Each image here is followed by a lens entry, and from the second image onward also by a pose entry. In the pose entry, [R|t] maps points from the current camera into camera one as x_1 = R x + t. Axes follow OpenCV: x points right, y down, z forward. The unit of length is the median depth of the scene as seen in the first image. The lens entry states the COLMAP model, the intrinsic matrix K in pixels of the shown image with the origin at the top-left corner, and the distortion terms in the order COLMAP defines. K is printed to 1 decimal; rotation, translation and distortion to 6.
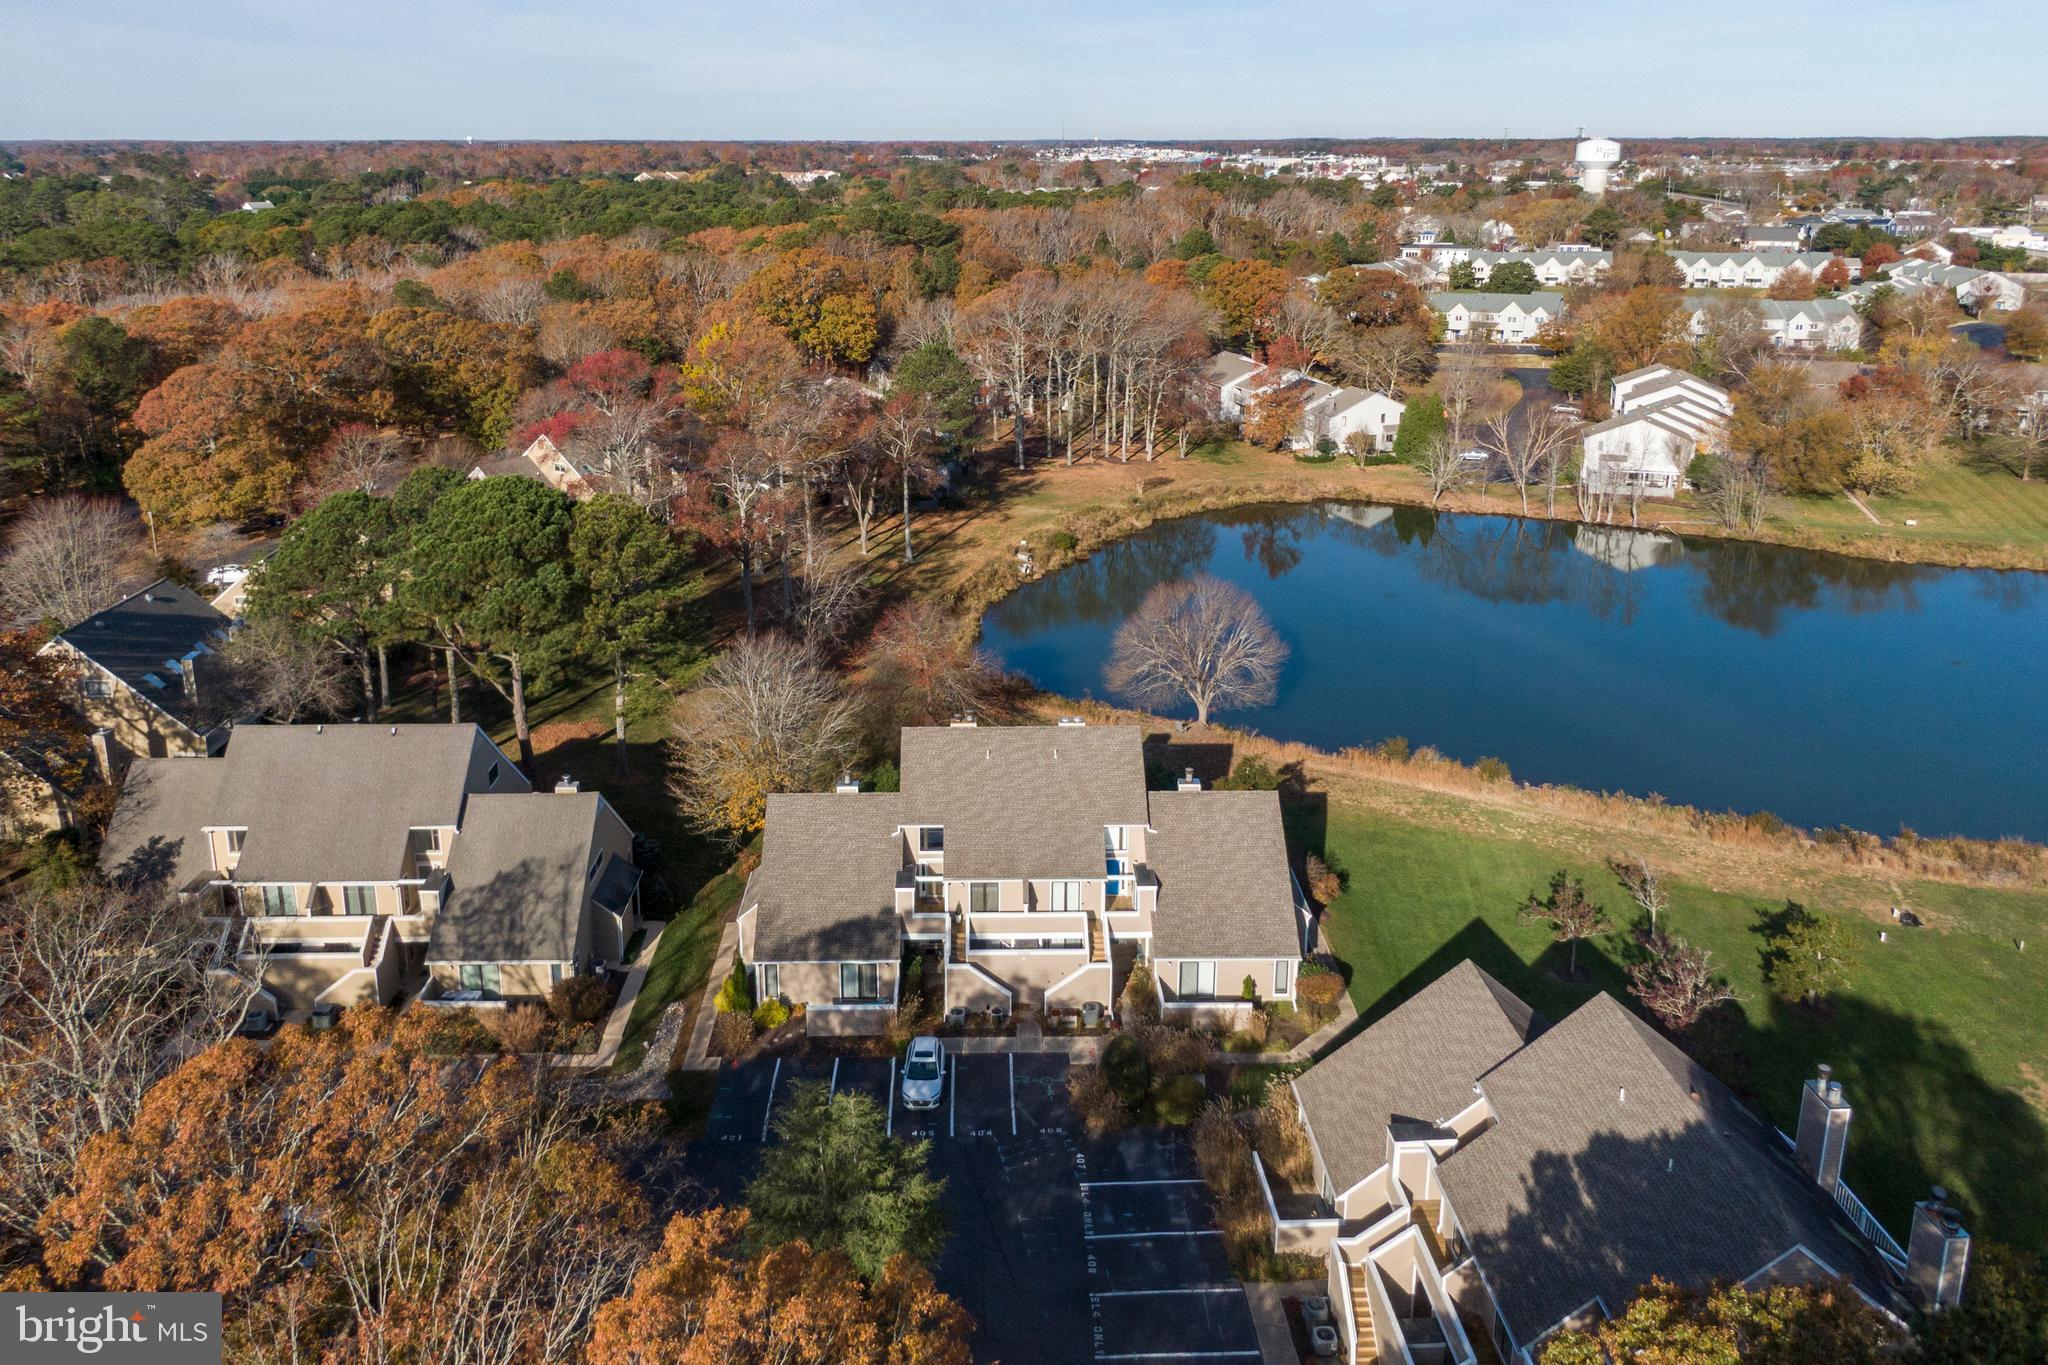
lens RADIAL K [[1453.1, 0, 1023.7], [0, 1453.1, 527.4], [0, 0, 1]] dist [0.001731, -0.000359]
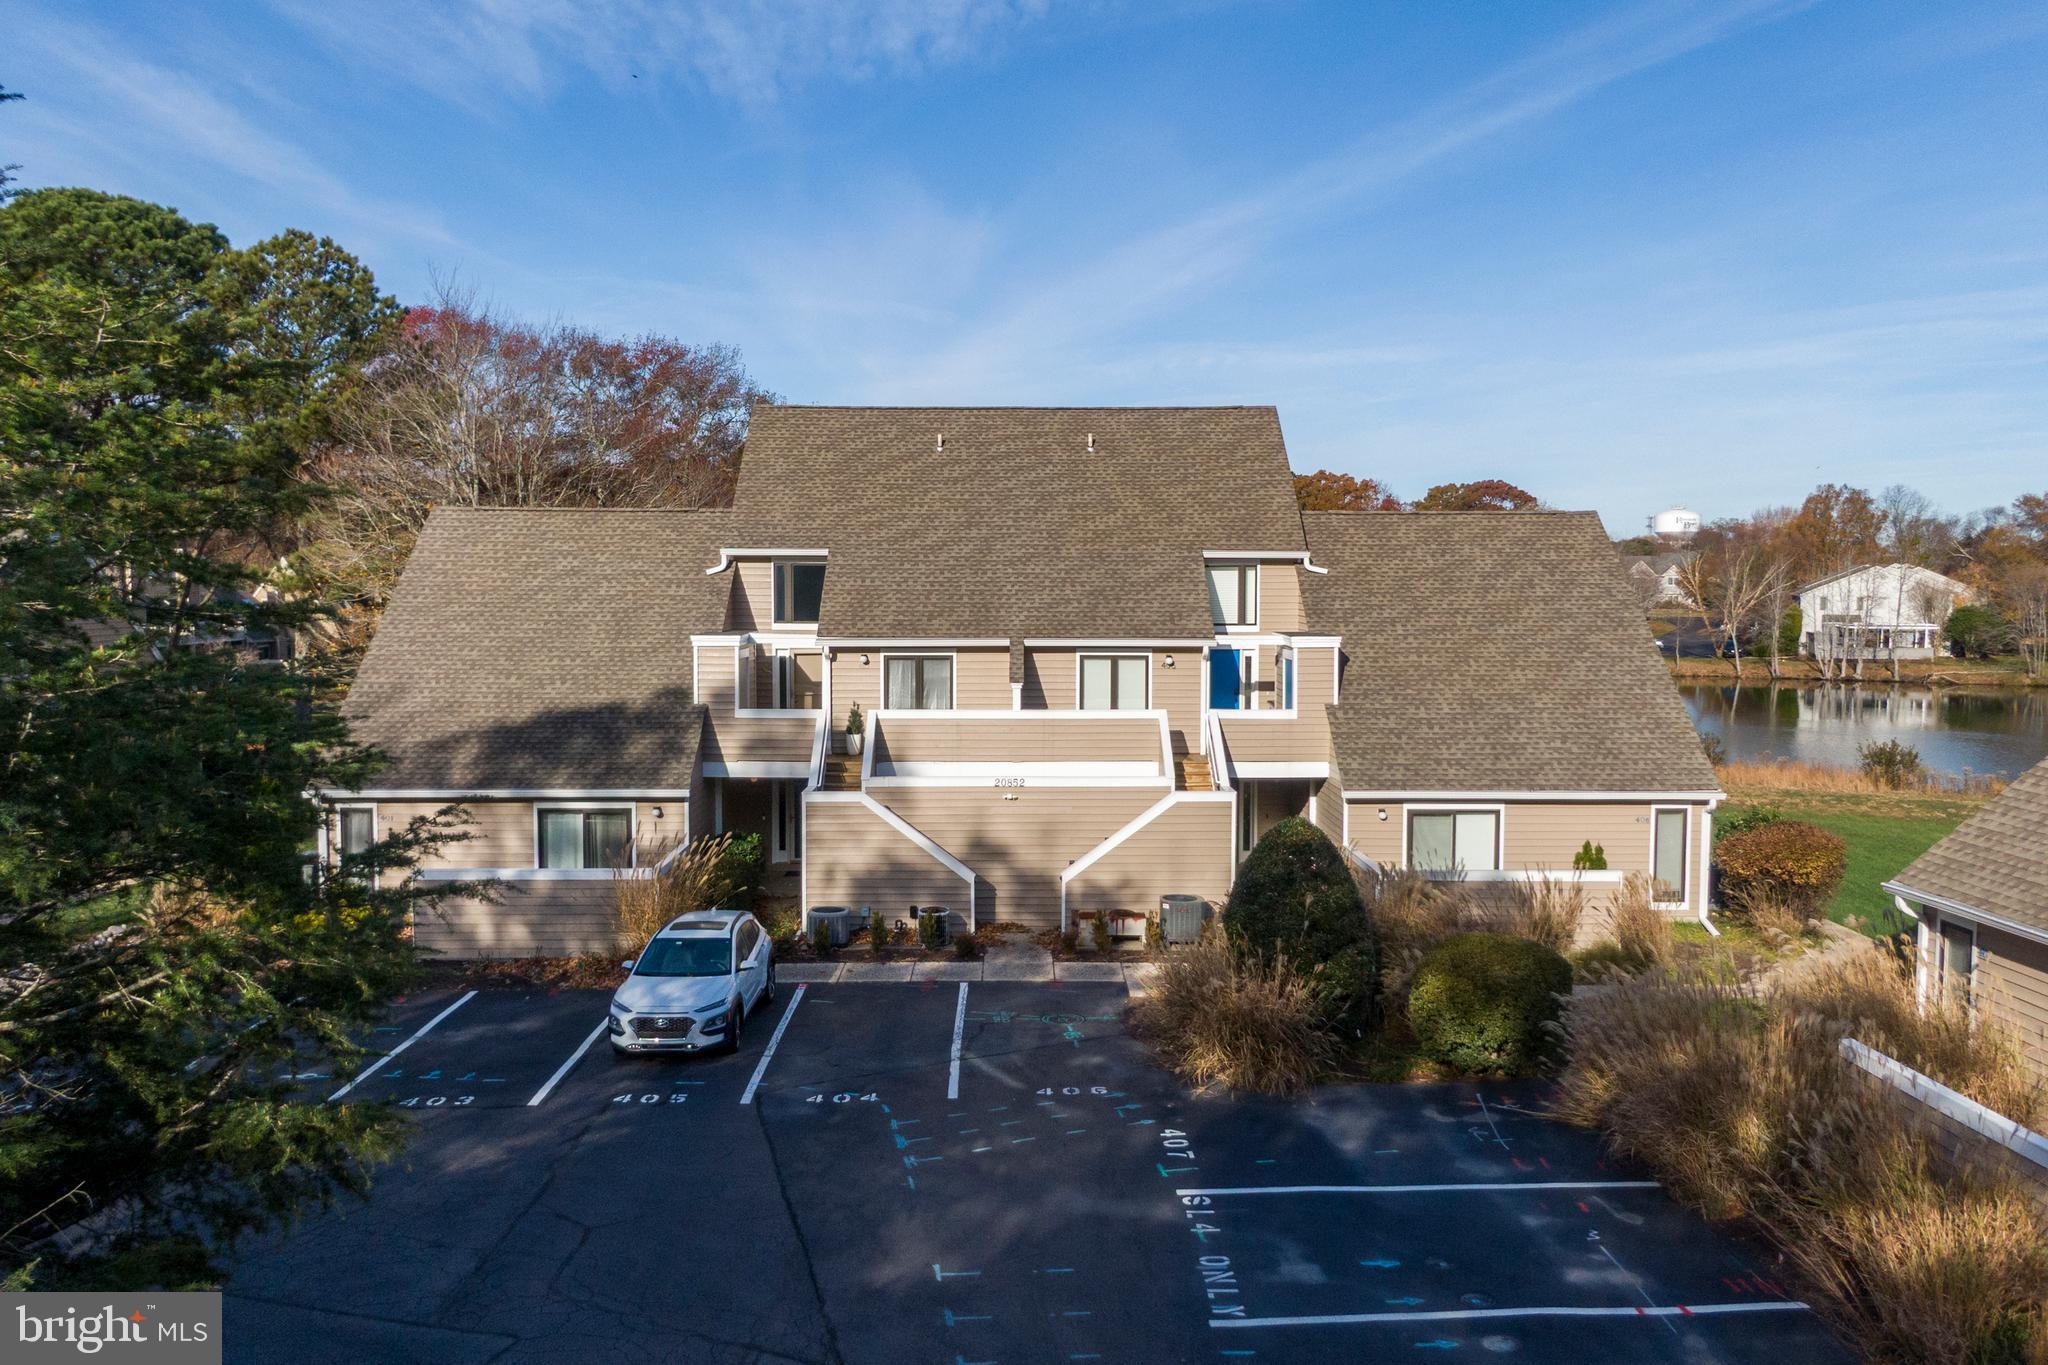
lens RADIAL K [[1548.3, 0, 1072.6], [0, 1548.3, 684.8], [0, 0, 1]] dist [0.005598, 0.000556]
pose [[0.999944, 0.006643, 0.008245, 0.013570], [-0.005015, 0.982966, -0.183720, 0.338084], [-0.009325, 0.183668, 0.982944, 0.575971]]
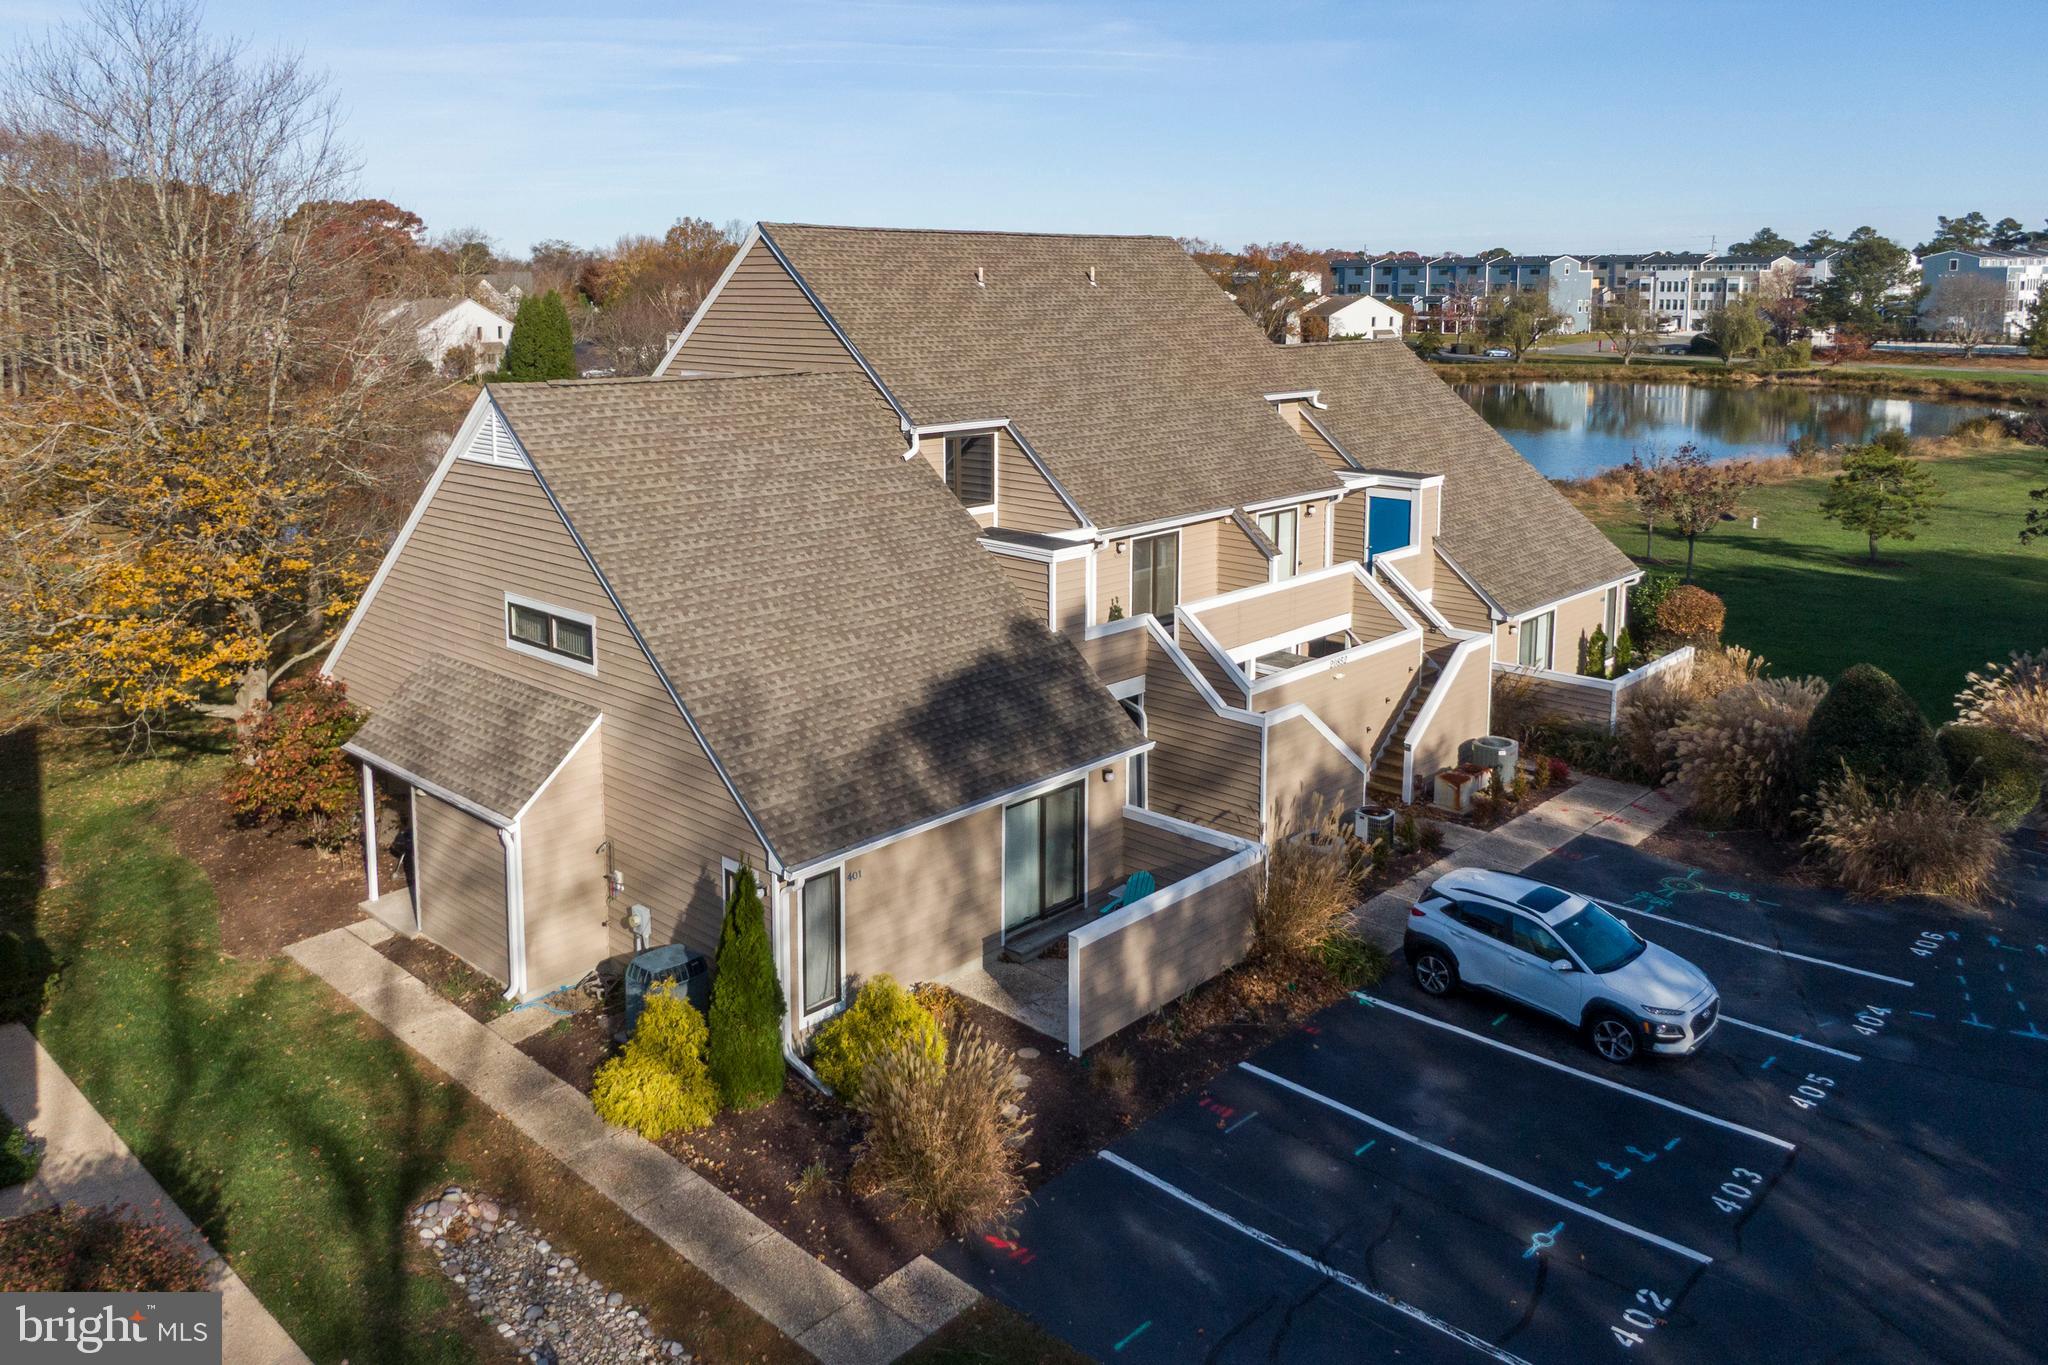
lens RADIAL K [[1495.2, 0, 1021.8], [0, 1495.2, 468.2], [0, 0, 1]] dist [-0.001380, -0.003689]
pose [[0.701797, -0.089644, 0.706714, -0.326143], [0.174520, 0.983456, -0.048558, 0.243531], [-0.690669, 0.157414, 0.705831, 0.757460]]
